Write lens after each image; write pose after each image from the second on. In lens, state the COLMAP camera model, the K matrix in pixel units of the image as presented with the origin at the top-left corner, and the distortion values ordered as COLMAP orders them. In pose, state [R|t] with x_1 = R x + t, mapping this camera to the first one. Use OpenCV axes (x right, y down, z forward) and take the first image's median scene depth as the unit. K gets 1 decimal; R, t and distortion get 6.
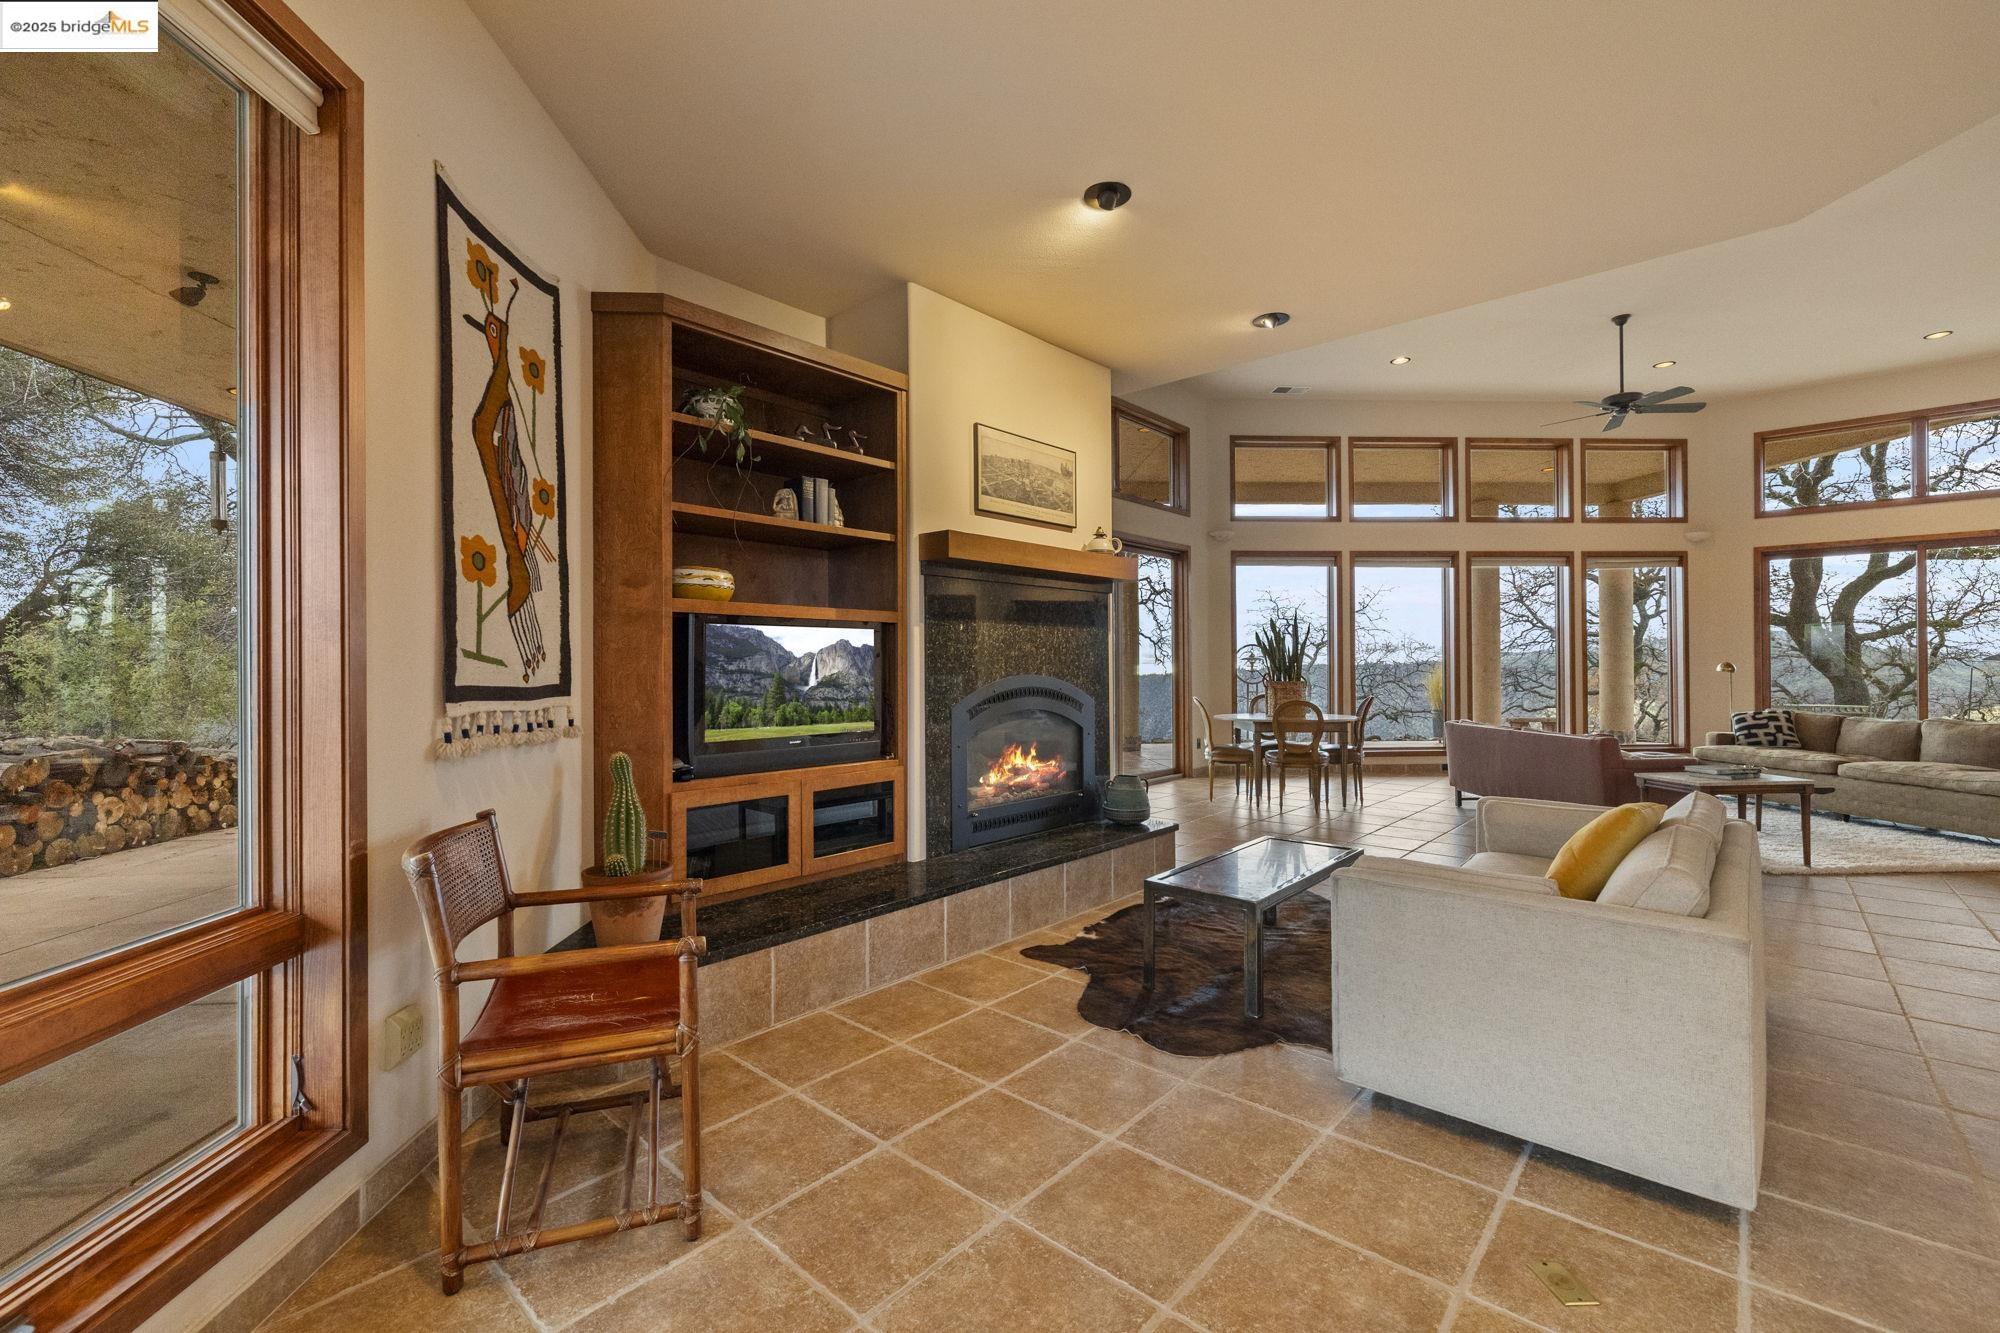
lens RADIAL K [[839.8, 0, 1002.5], [0, 839.8, 667.8], [0, 0, 1]] dist [0.002054, -0.000275]
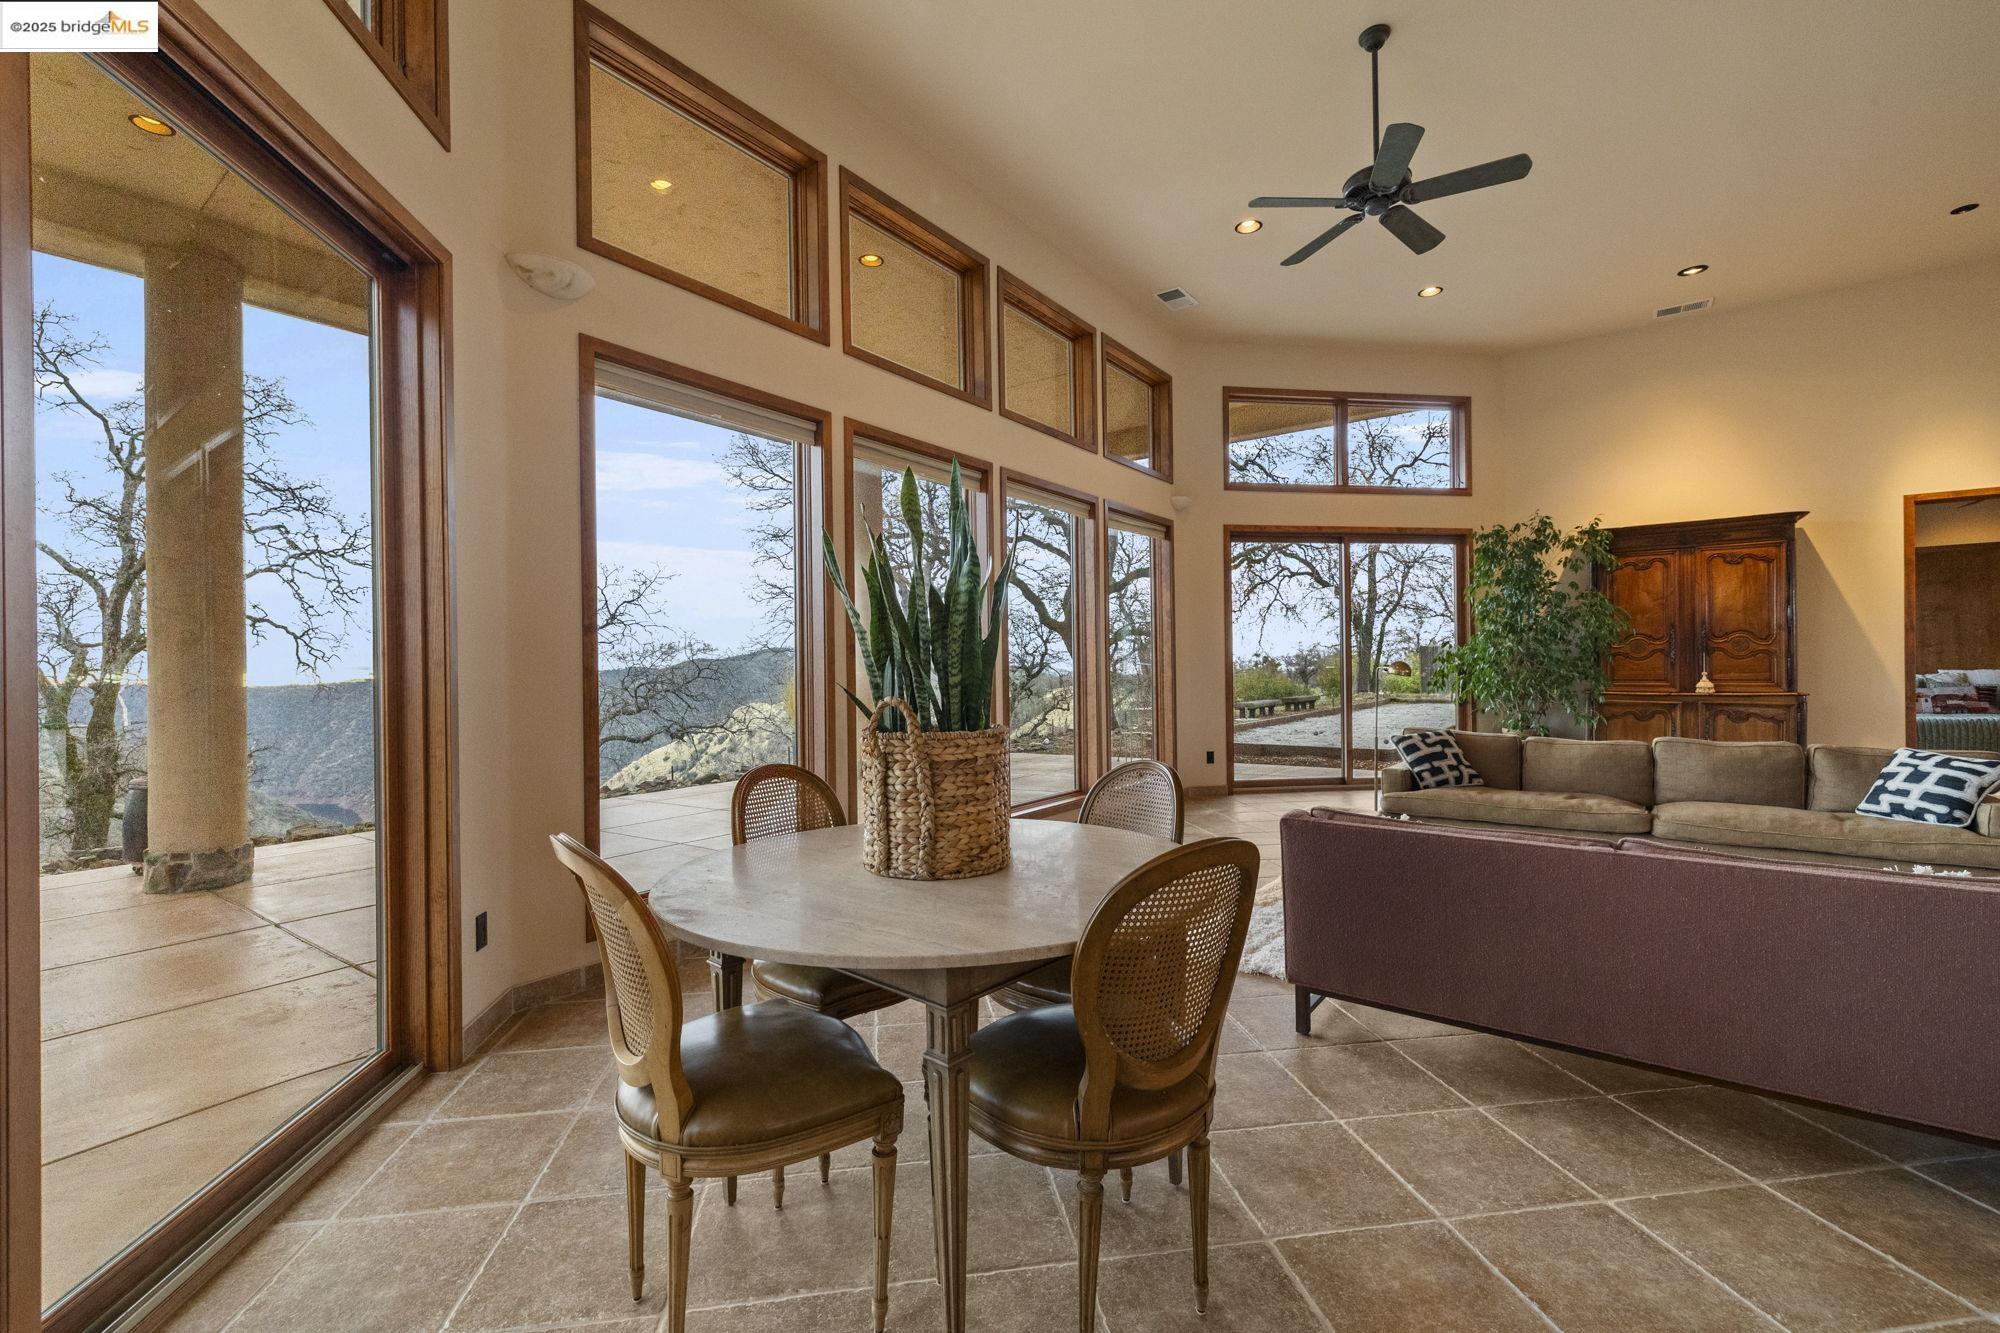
lens RADIAL K [[839.8, 0, 989.3], [0, 839.8, 661.3], [0, 0, 1]] dist [0.002054, -0.000275]
pose [[0.646231, 0.005875, 0.763119, 0.117151], [0.006126, 0.999898, -0.012886, -0.000154], [-0.763117, 0.013002, 0.646129, 0.638598]]
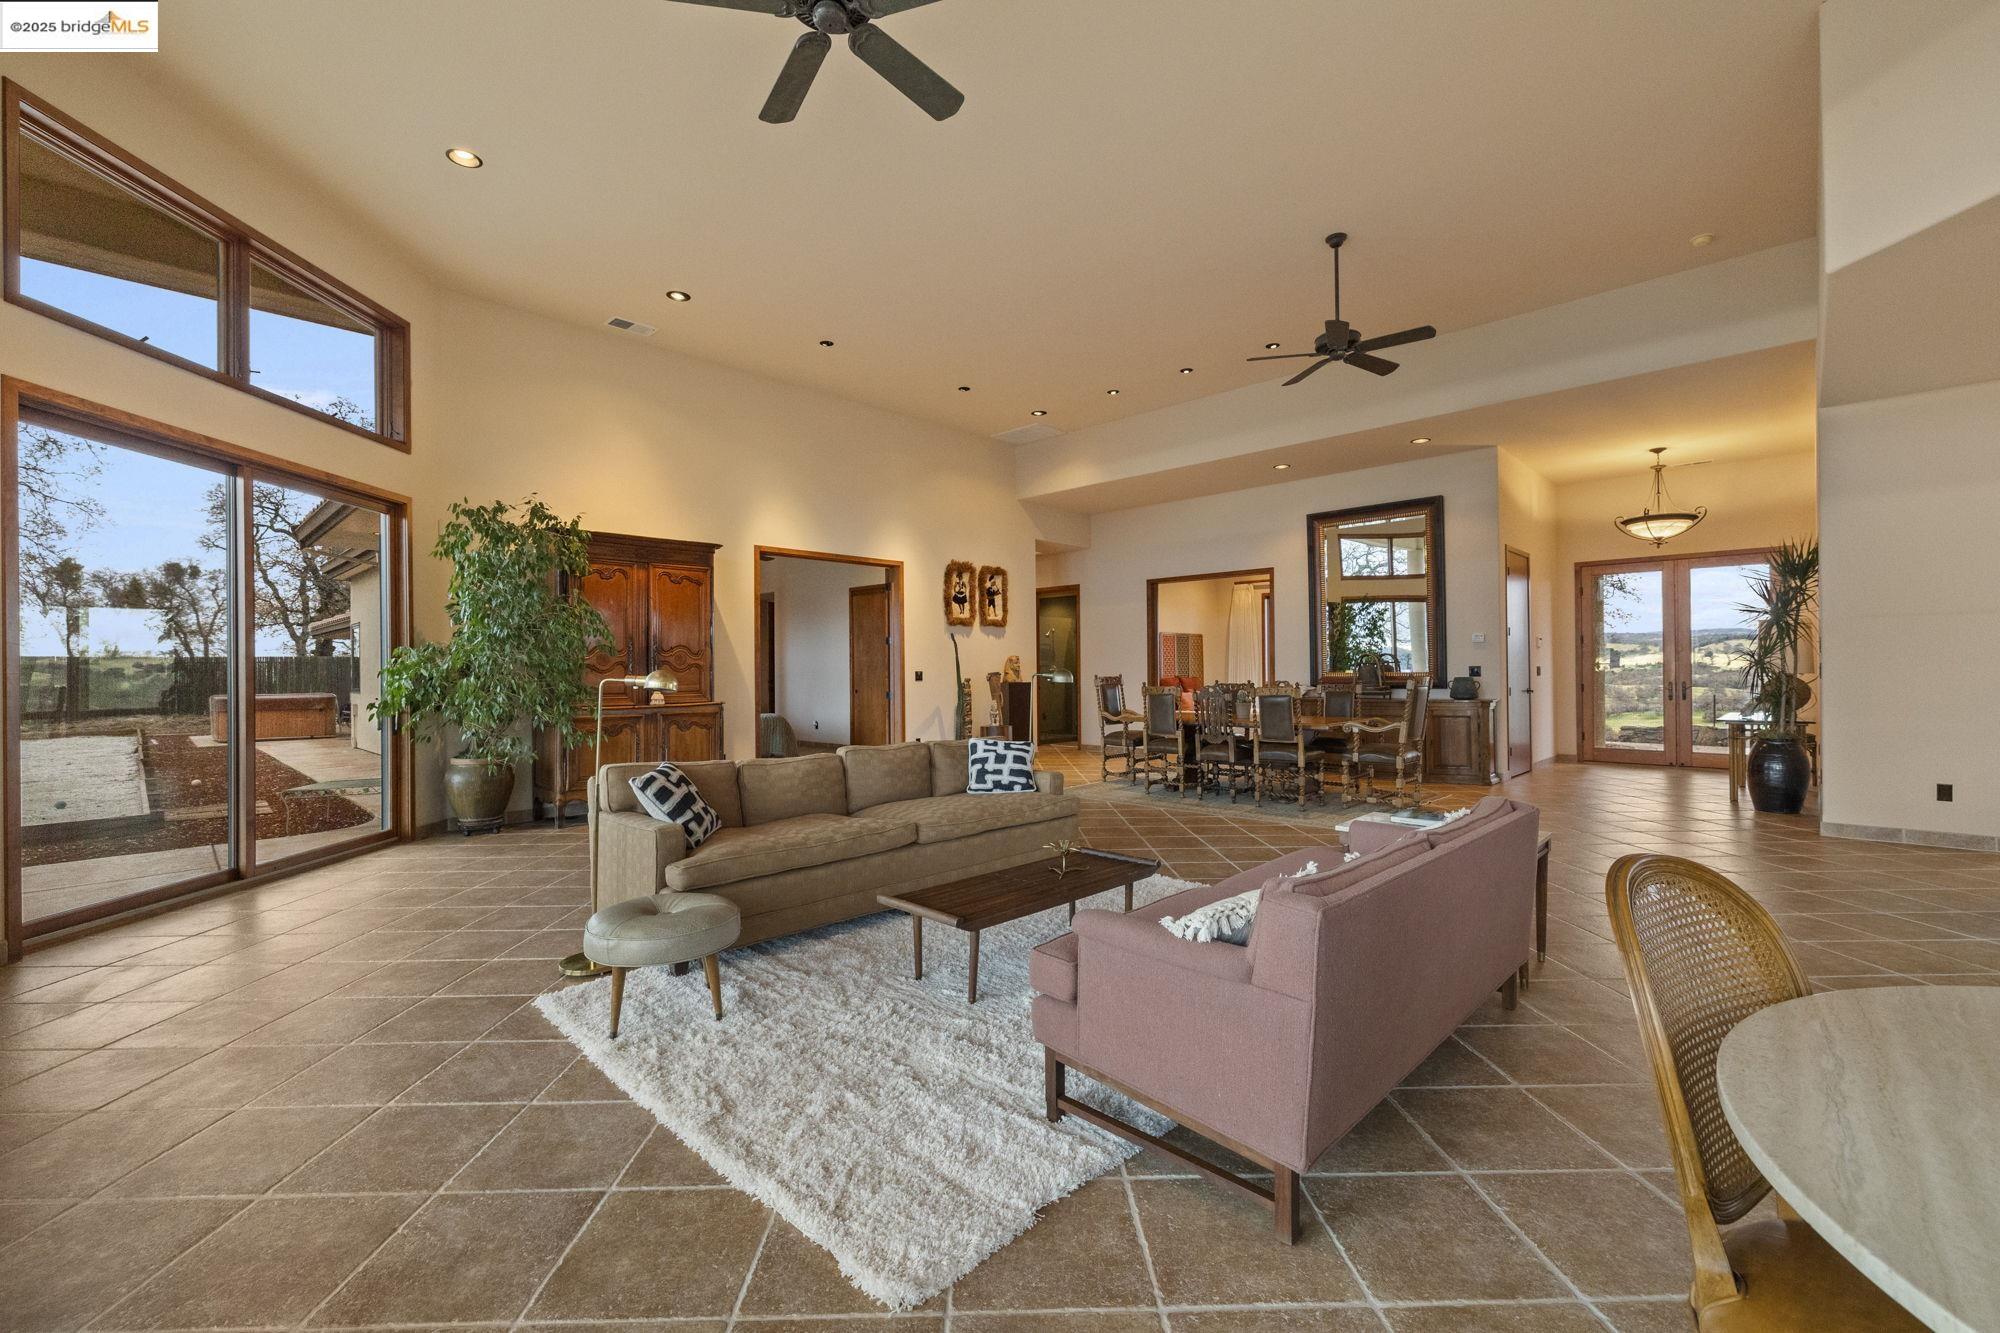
lens RADIAL K [[839.8, 0, 1008.5], [0, 839.8, 661.8], [0, 0, 1]] dist [0.002054, -0.000275]
pose [[-0.678493, 0.020528, 0.734320, 0.310958], [0.014386, 0.999789, -0.014658, -0.001399], [-0.734466, 0.000618, -0.678646, 0.919955]]
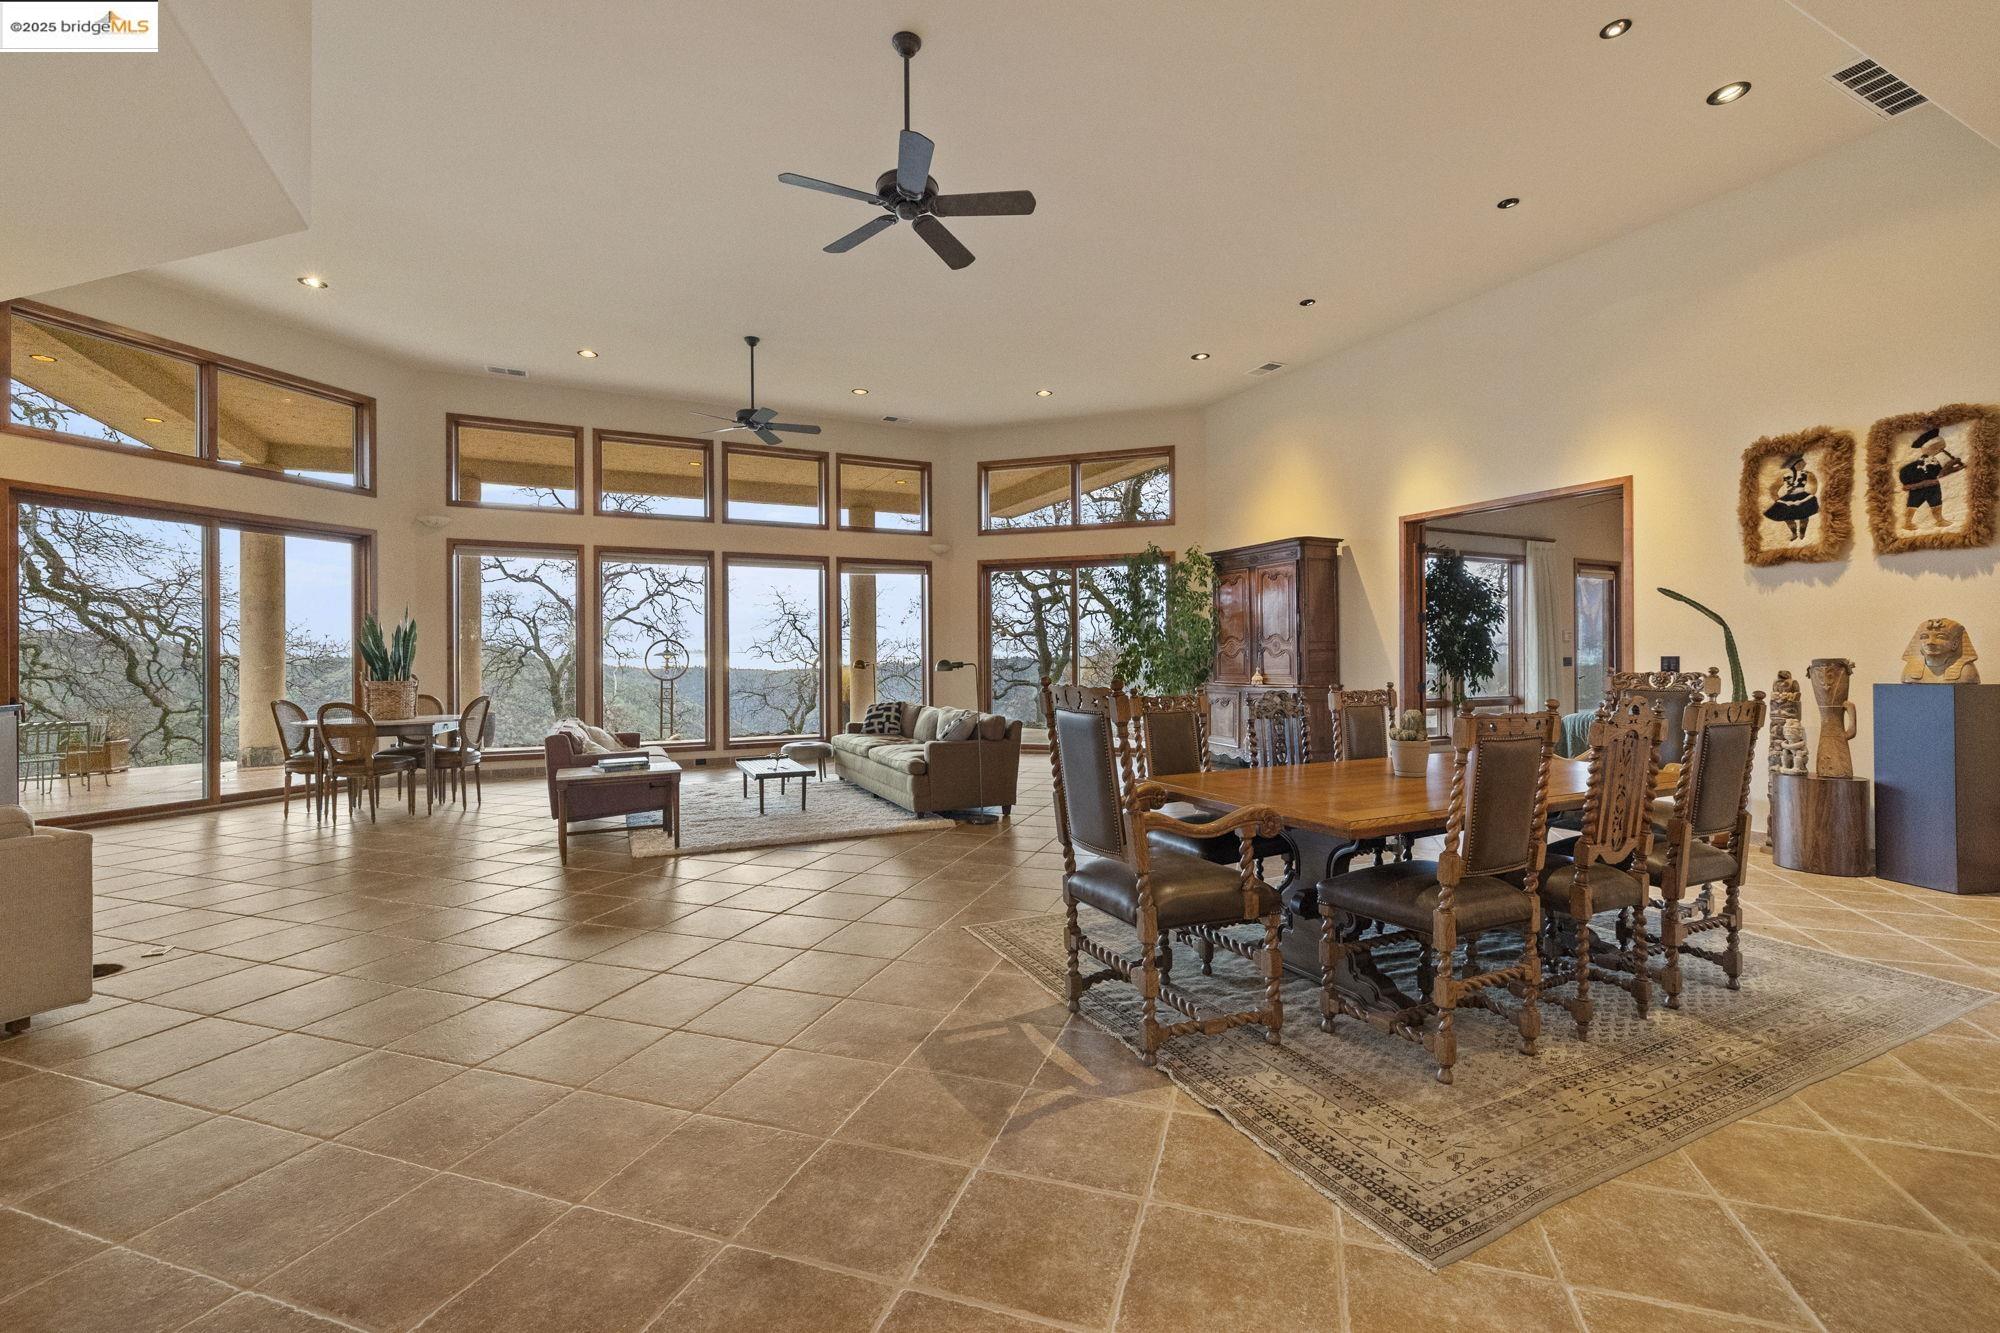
lens RADIAL K [[839.8, 0, 996.9], [0, 839.8, 658.2], [0, 0, 1]] dist [0.002054, -0.000275]
pose [[0.924852, 0.000296, 0.380327, 0.470969], [0.001704, 0.999986, -0.004922, -0.001750], [-0.380323, 0.005200, 0.924839, -0.082926]]
